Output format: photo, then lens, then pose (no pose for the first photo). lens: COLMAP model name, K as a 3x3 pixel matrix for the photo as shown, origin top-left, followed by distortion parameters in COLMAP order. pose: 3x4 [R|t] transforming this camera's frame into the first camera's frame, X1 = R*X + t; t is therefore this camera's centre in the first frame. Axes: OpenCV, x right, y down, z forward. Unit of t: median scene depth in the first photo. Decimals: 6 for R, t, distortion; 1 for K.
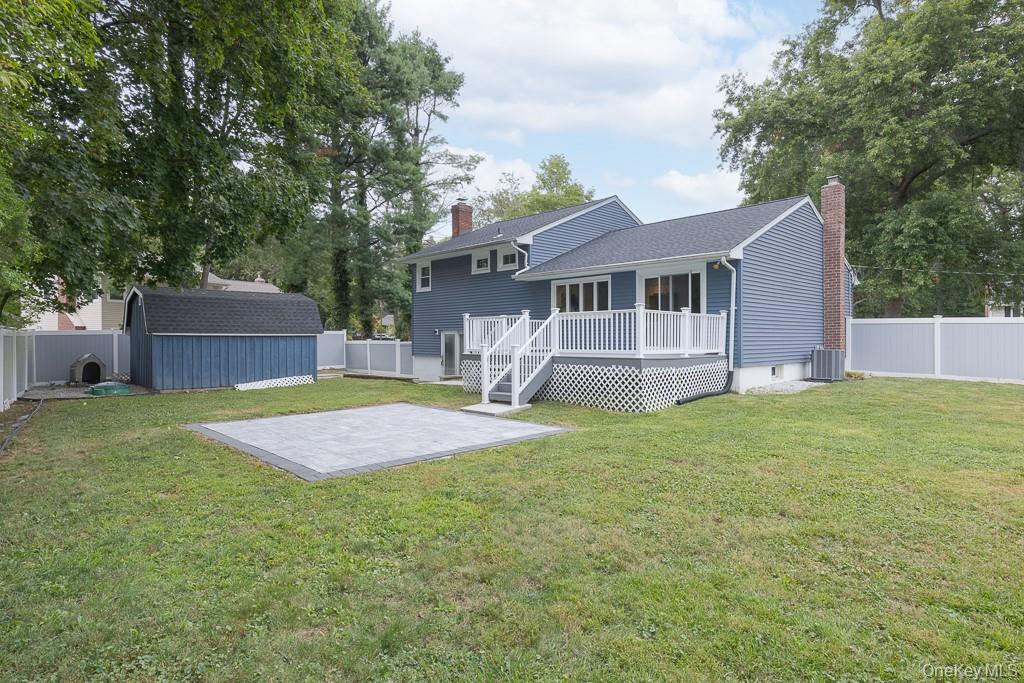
lens RADIAL K [[560.9, 0, 512.0], [0, 560.9, 341.5], [0, 0, 1]] dist [0.001373, -0.000403]
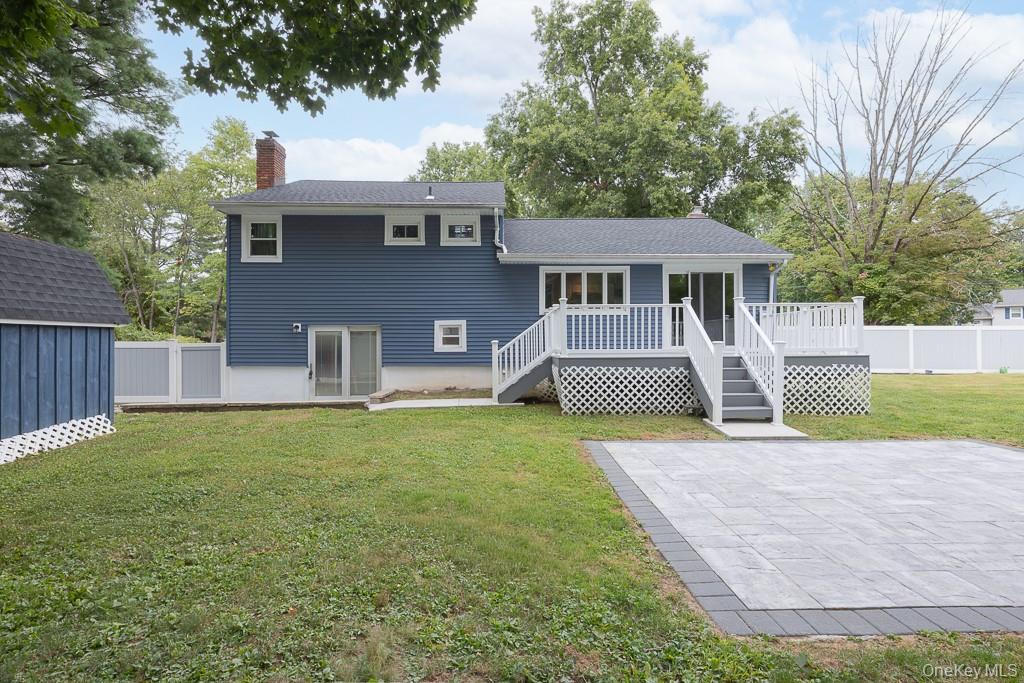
lens RADIAL K [[502.8, 0, 512.0], [0, 502.8, 341.5], [0, 0, 1]] dist [0.002934, 0.000105]
pose [[0.676644, 0.003384, 0.736302, -0.526540], [0.004426, 0.999953, -0.008663, 0.007245], [-0.736297, 0.009121, 0.676597, 0.578270]]
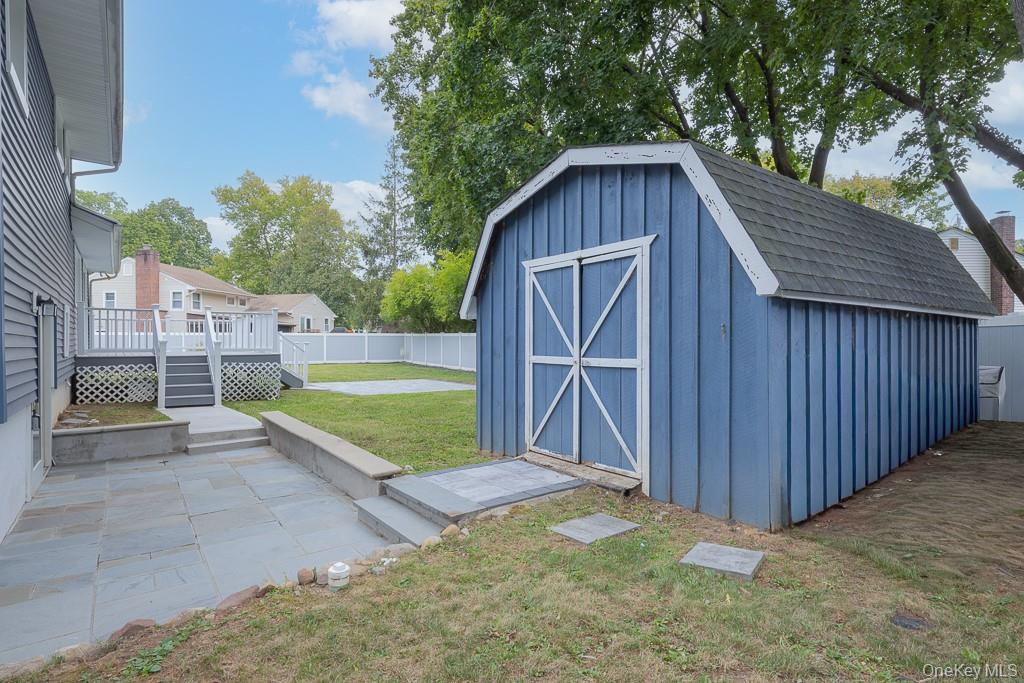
lens RADIAL K [[522.6, 0, 512.0], [0, 522.6, 341.5], [0, 0, 1]] dist [-0.000678, -0.001519]
pose [[-0.993339, 0.004237, 0.115153, -0.496696], [0.004485, 0.999988, 0.001890, 0.002203], [-0.115143, 0.002394, -0.993346, 1.626811]]
